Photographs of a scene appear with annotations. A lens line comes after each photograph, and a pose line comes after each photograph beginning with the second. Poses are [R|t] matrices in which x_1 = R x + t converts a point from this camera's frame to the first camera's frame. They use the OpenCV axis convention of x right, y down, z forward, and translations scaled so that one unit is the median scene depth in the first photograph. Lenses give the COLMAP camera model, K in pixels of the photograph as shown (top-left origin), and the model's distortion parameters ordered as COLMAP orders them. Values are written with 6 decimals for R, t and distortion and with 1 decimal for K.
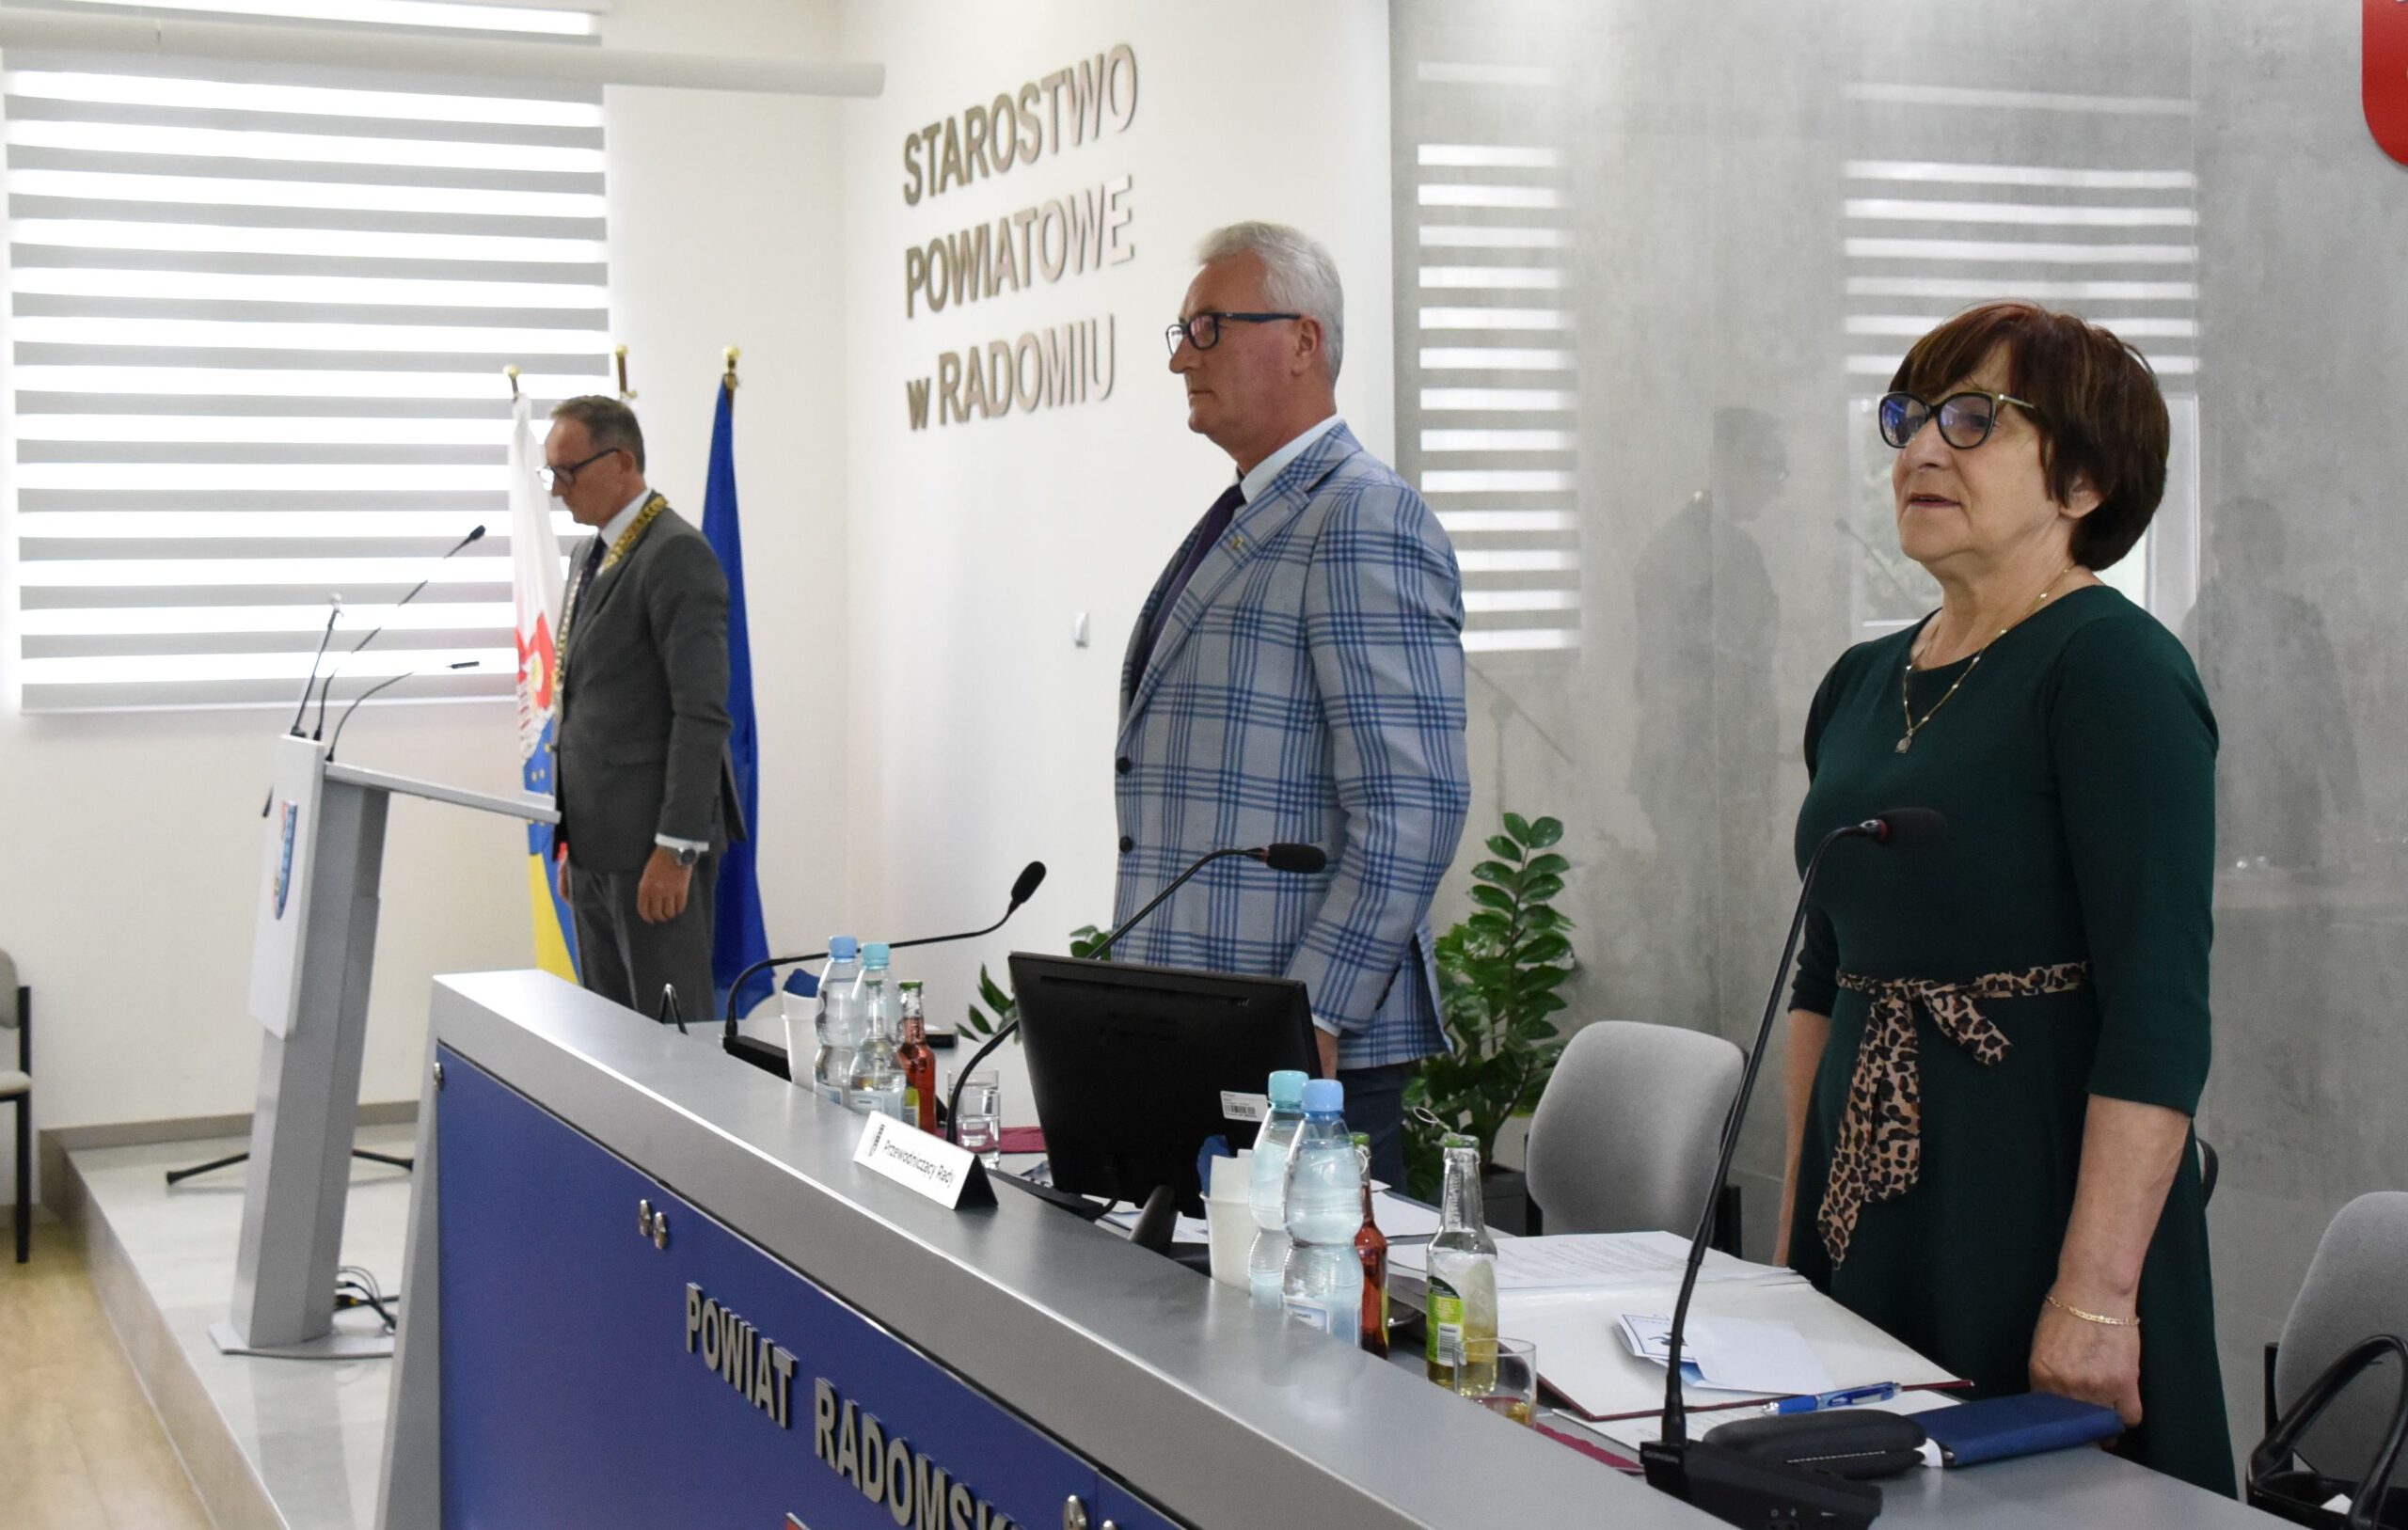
lens RADIAL K [[3400.3, 0, 1204.9], [0, 3400.3, 765.2], [0, 0, 1]] dist [0.025893, 0.000000]
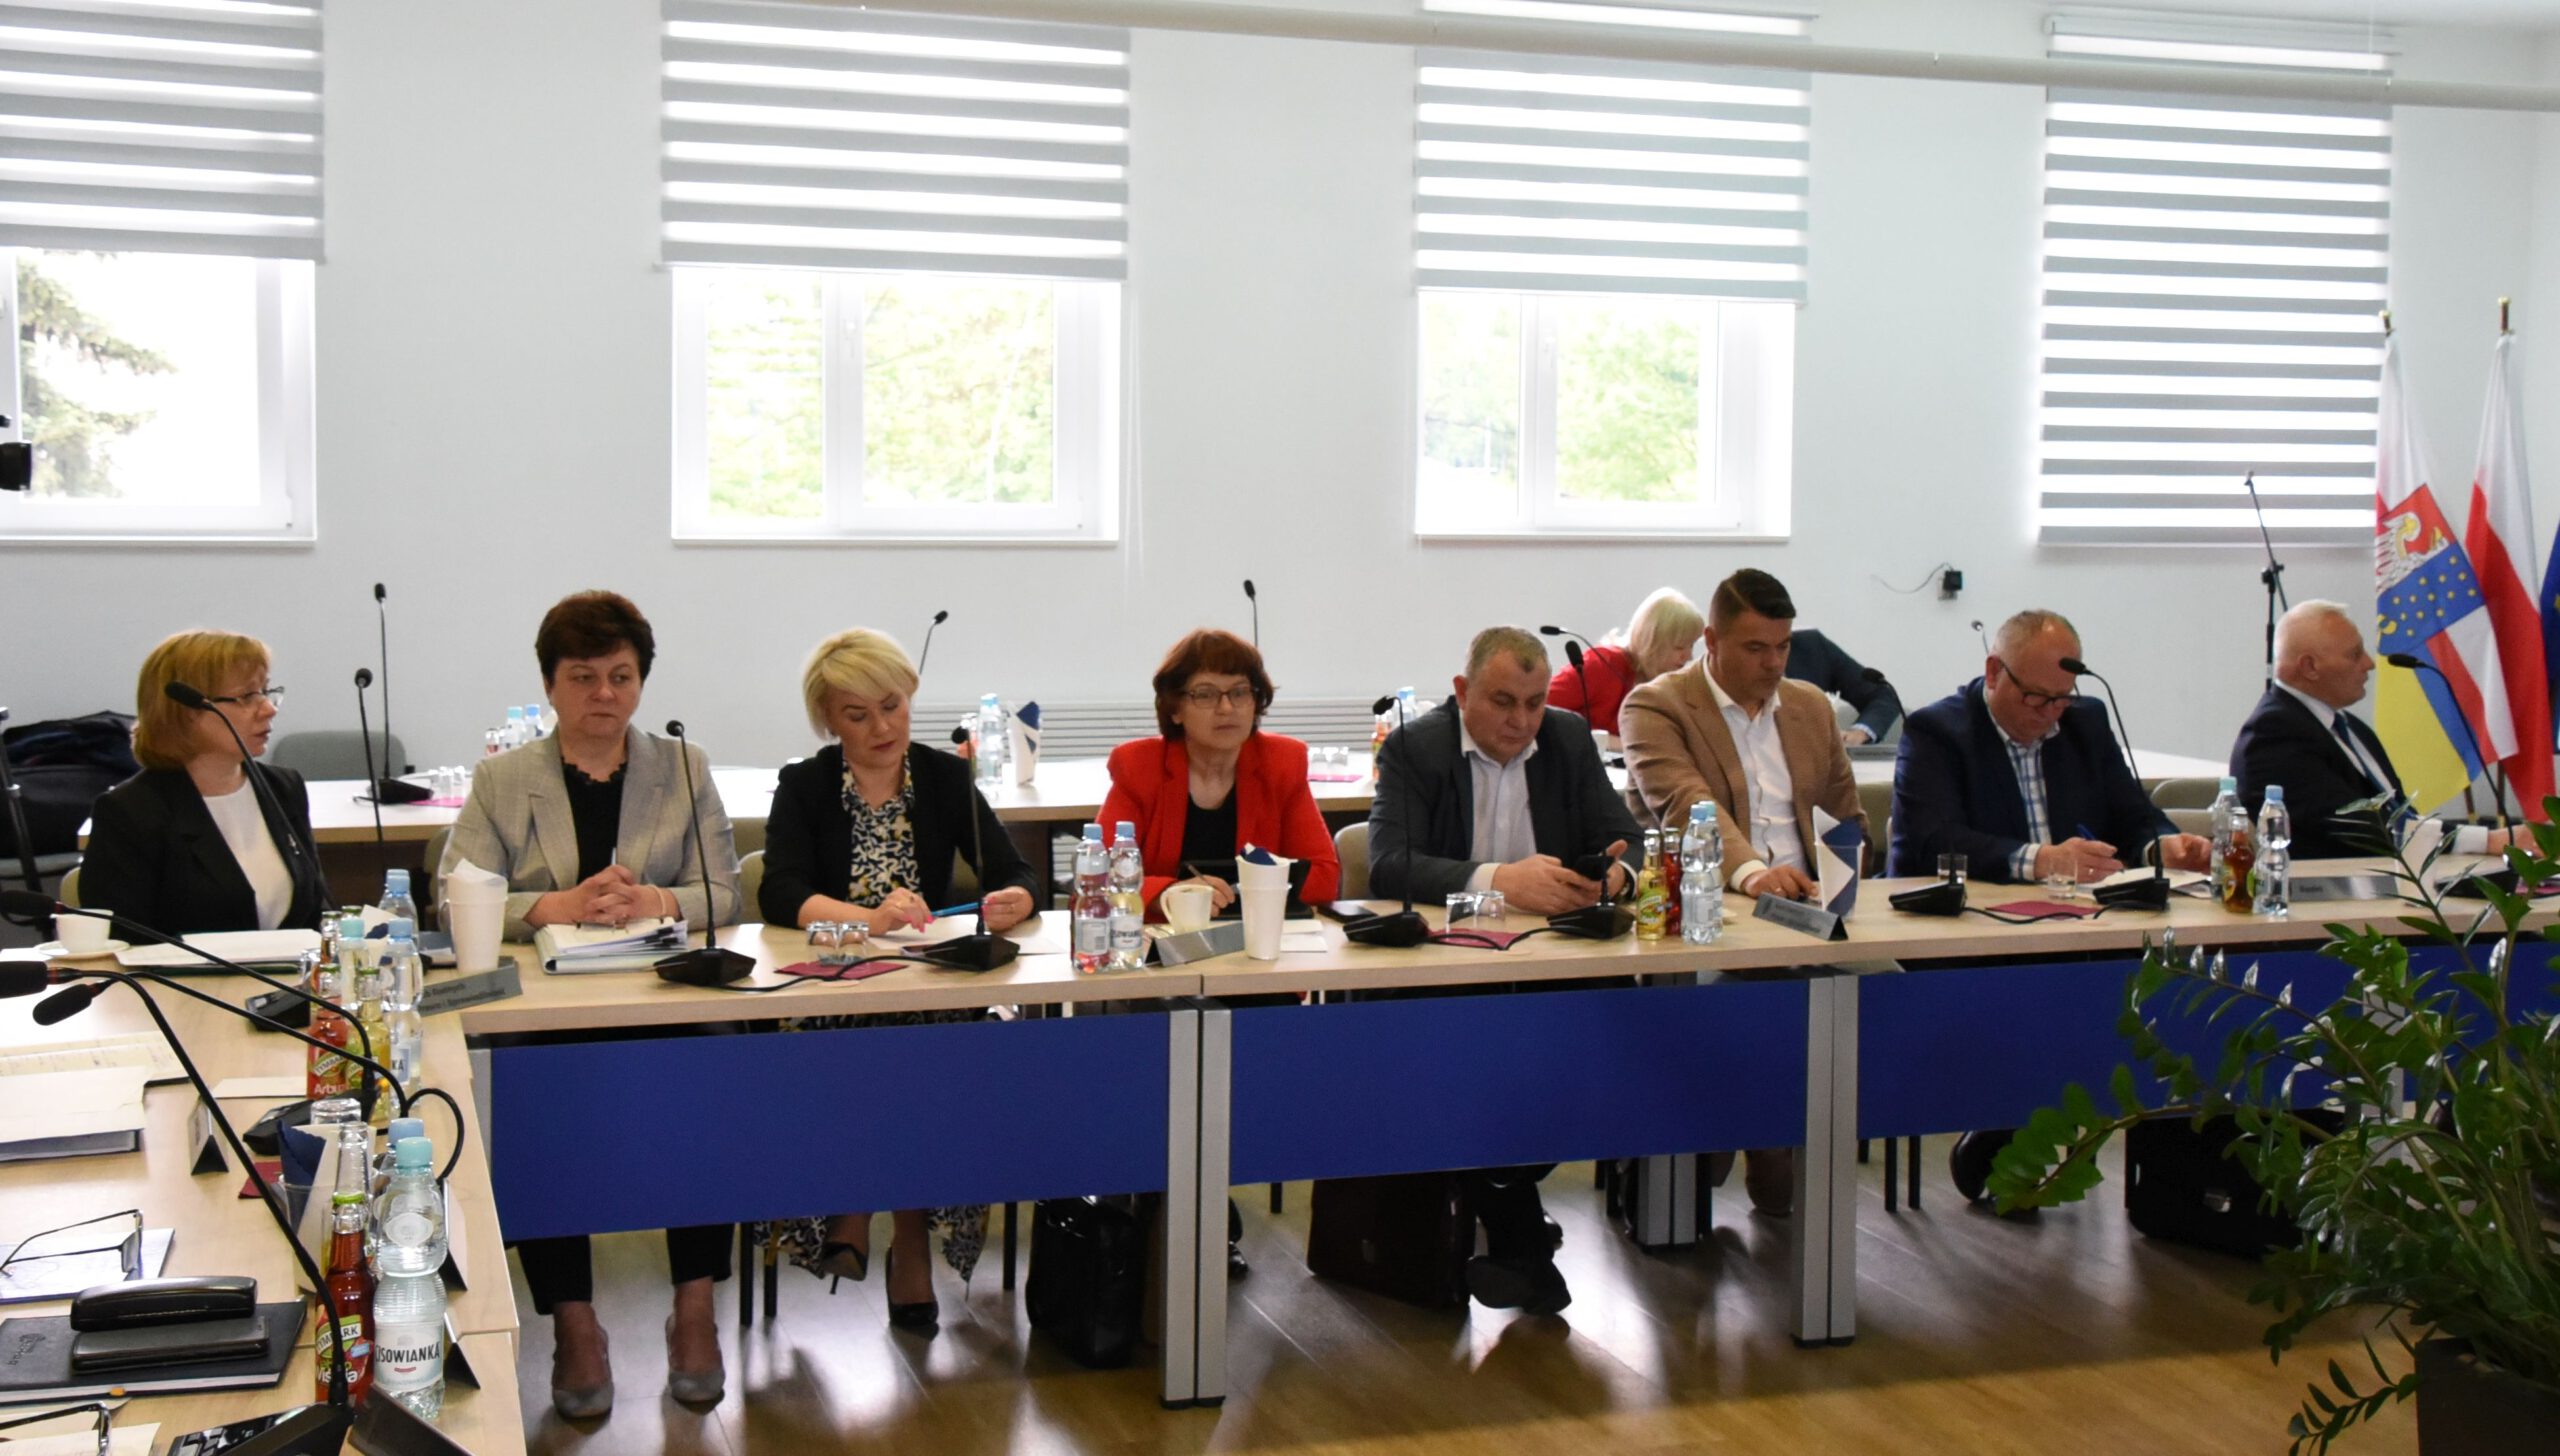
lens RADIAL K [[2809.5, 0, 1254.4], [0, 2809.5, 678.5], [0, 0, 1]] dist [0.060049, 0.000000]
pose [[0.996957, 0.035062, -0.069621, -0.582704], [-0.033283, 0.999093, 0.026547, 0.019786], [0.070489, -0.024149, 0.997220, -0.208892]]
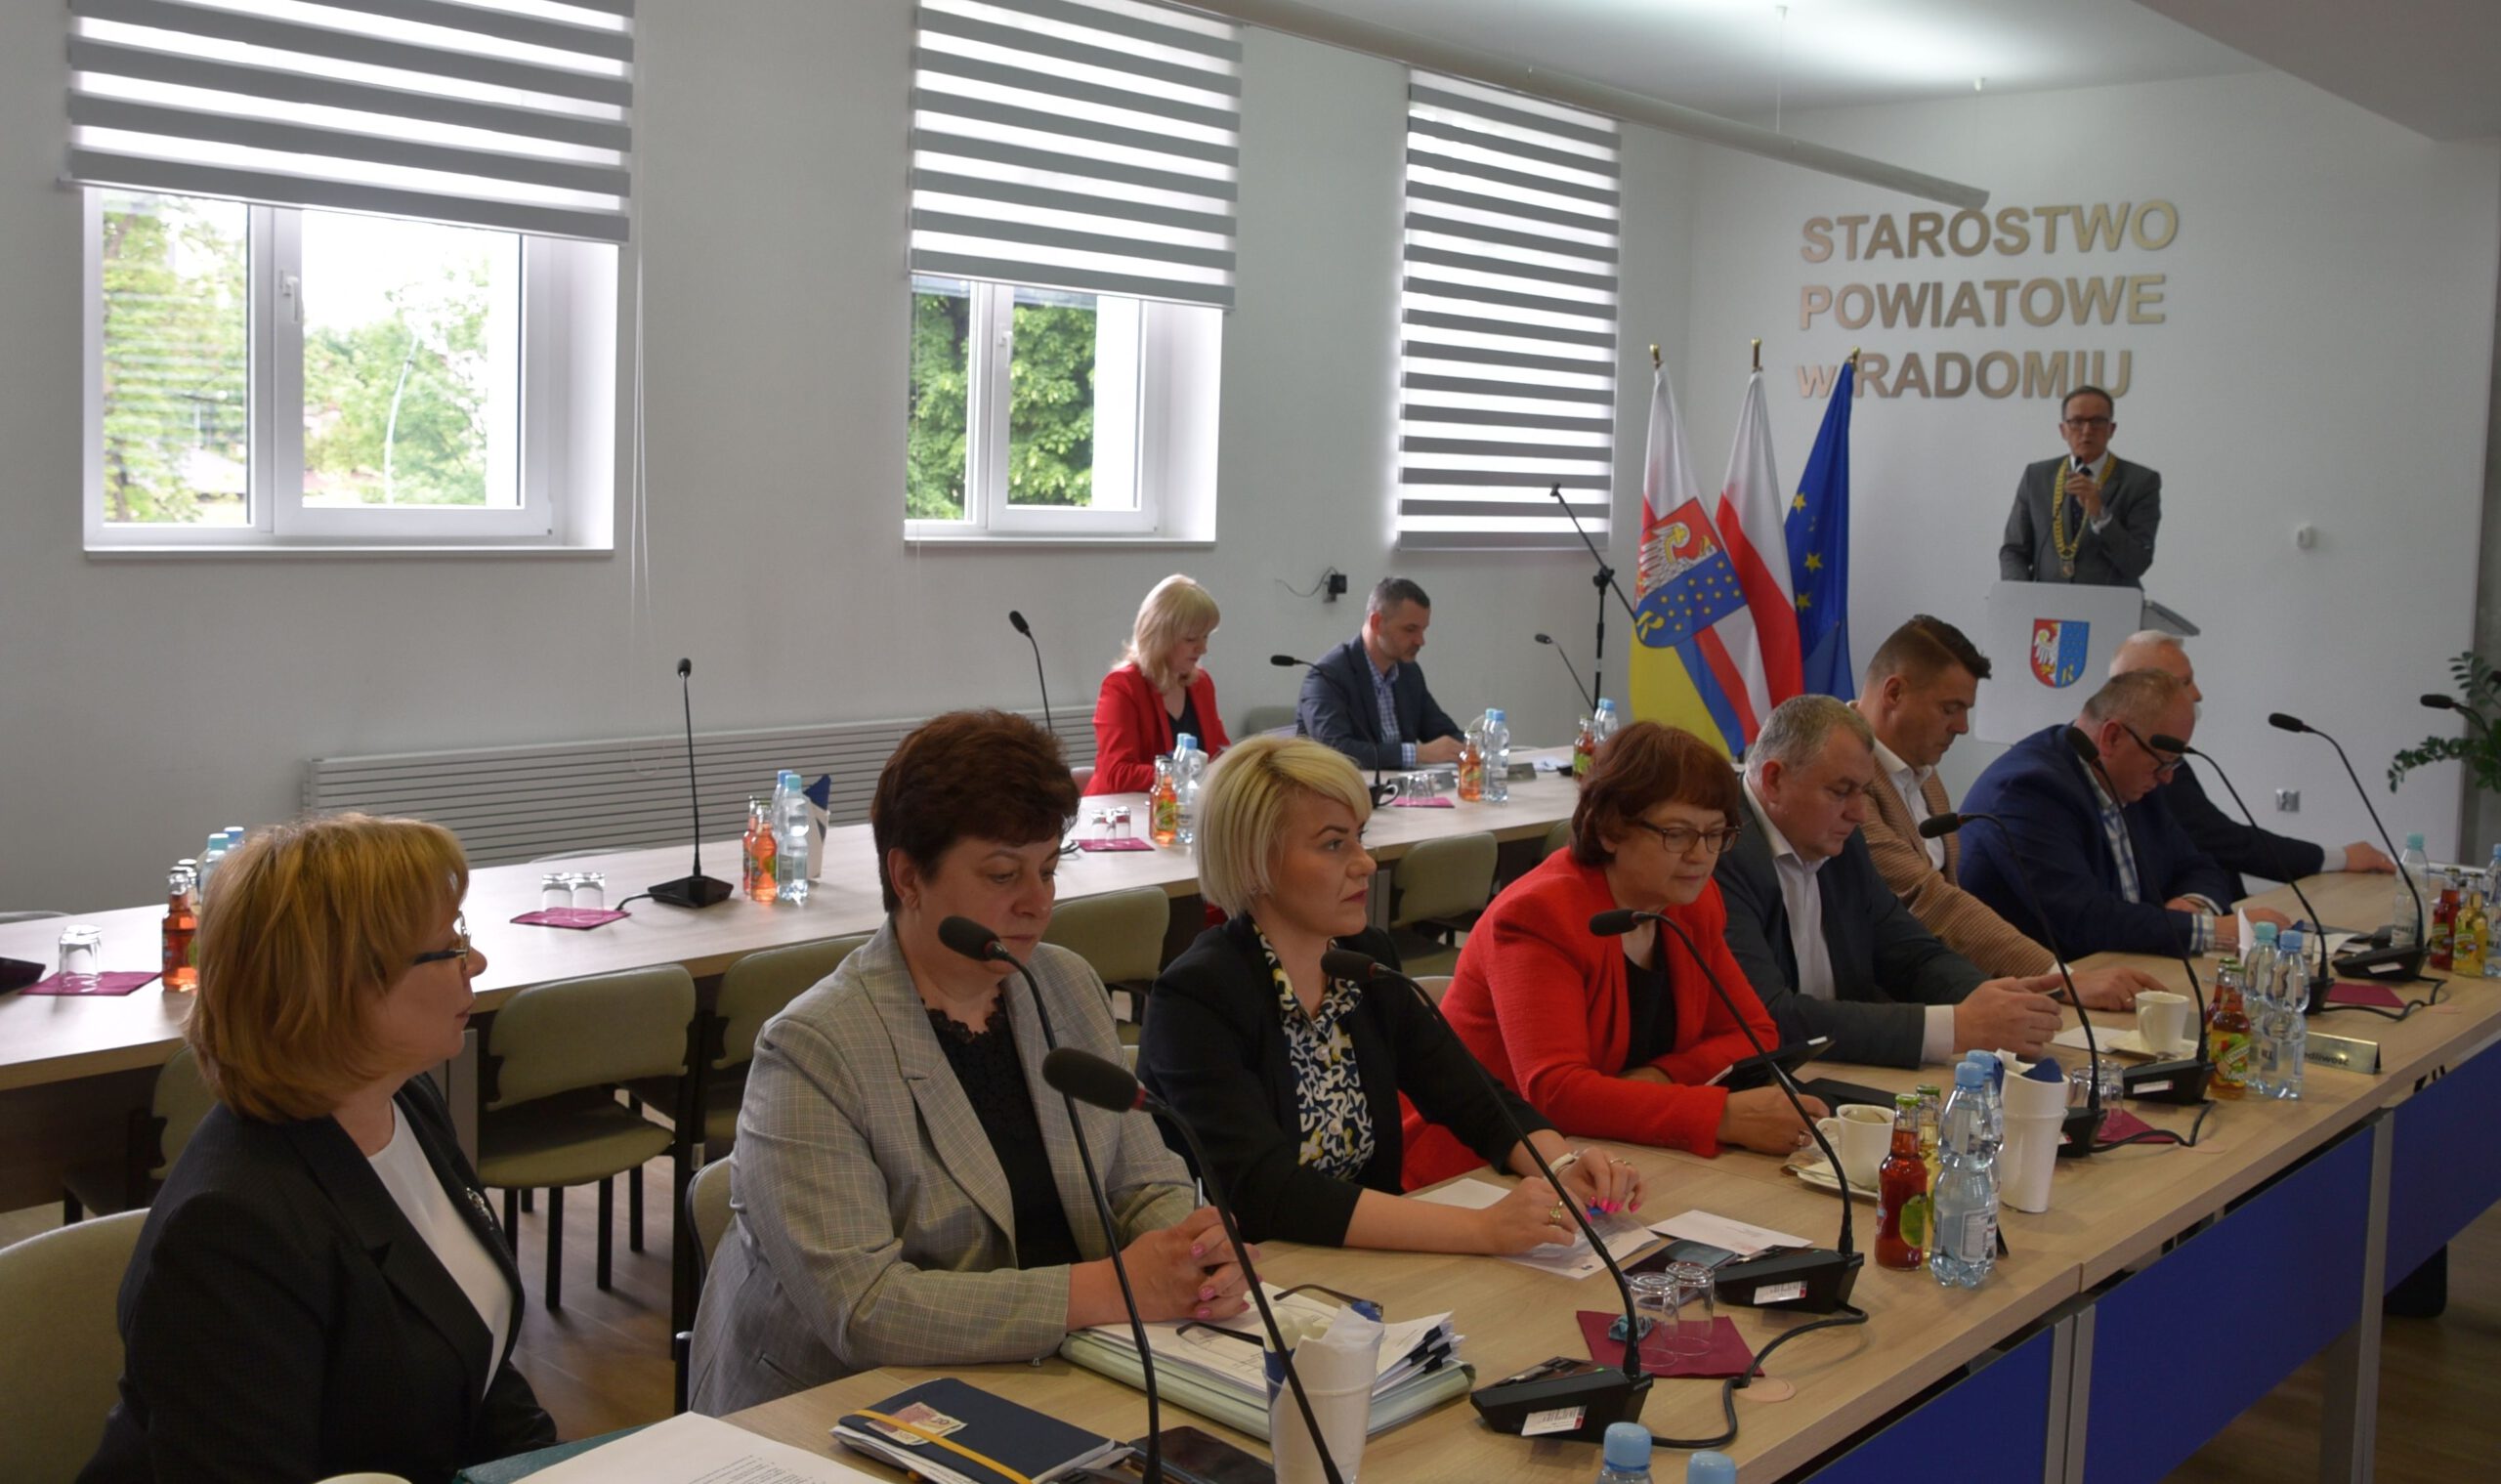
lens RADIAL K [[2309.5, 0, 1245.0], [0, 2309.5, 725.8], [0, 0, 1]] dist [-0.043213, 0.000000]
pose [[0.901519, -0.000091, 0.432739, -0.844914], [-0.026224, 0.998151, 0.054843, 0.008145], [-0.431944, -0.060790, 0.899850, 0.094932]]
